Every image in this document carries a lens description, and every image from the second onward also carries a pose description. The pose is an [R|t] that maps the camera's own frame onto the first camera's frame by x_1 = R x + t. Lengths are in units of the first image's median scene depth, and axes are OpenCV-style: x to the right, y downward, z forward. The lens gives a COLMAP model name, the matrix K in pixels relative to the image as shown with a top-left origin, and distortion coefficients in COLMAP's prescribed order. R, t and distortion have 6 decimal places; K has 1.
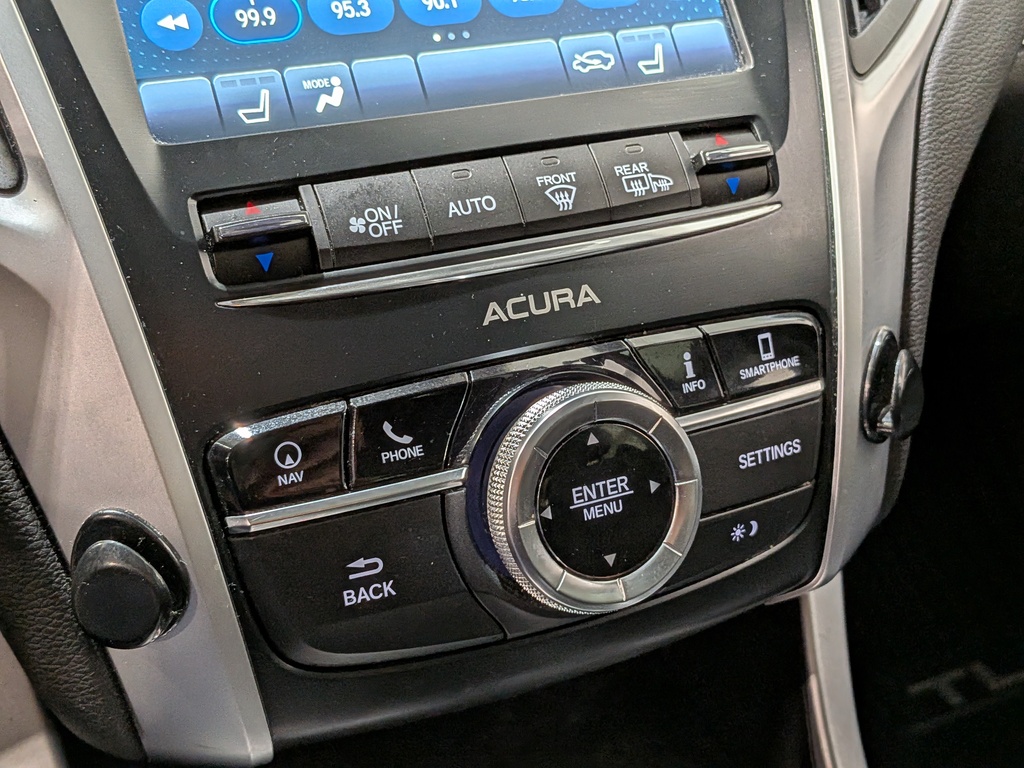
lens RADIAL K [[1522.1, 0, 532.9], [0, 1522.1, 354.0], [0, 0, 1]] dist [0.066529, 0.000000]
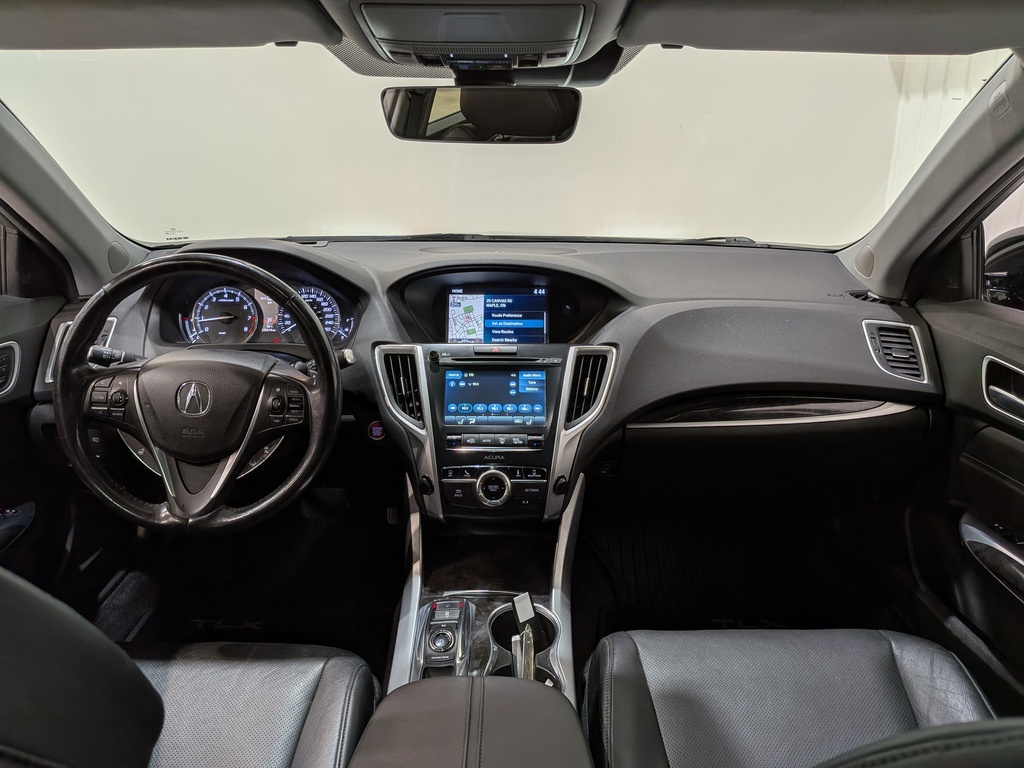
lens RADIAL K [[754.2, 0, 519.3], [0, 754.2, 367.1], [0, 0, 1]] dist [0.059147, -0.112096]
pose [[0.893772, 0.107510, -0.435445, 1.451773], [-0.187444, 0.971534, -0.144869, 0.037745], [0.407475, 0.211102, 0.888482, -1.877869]]
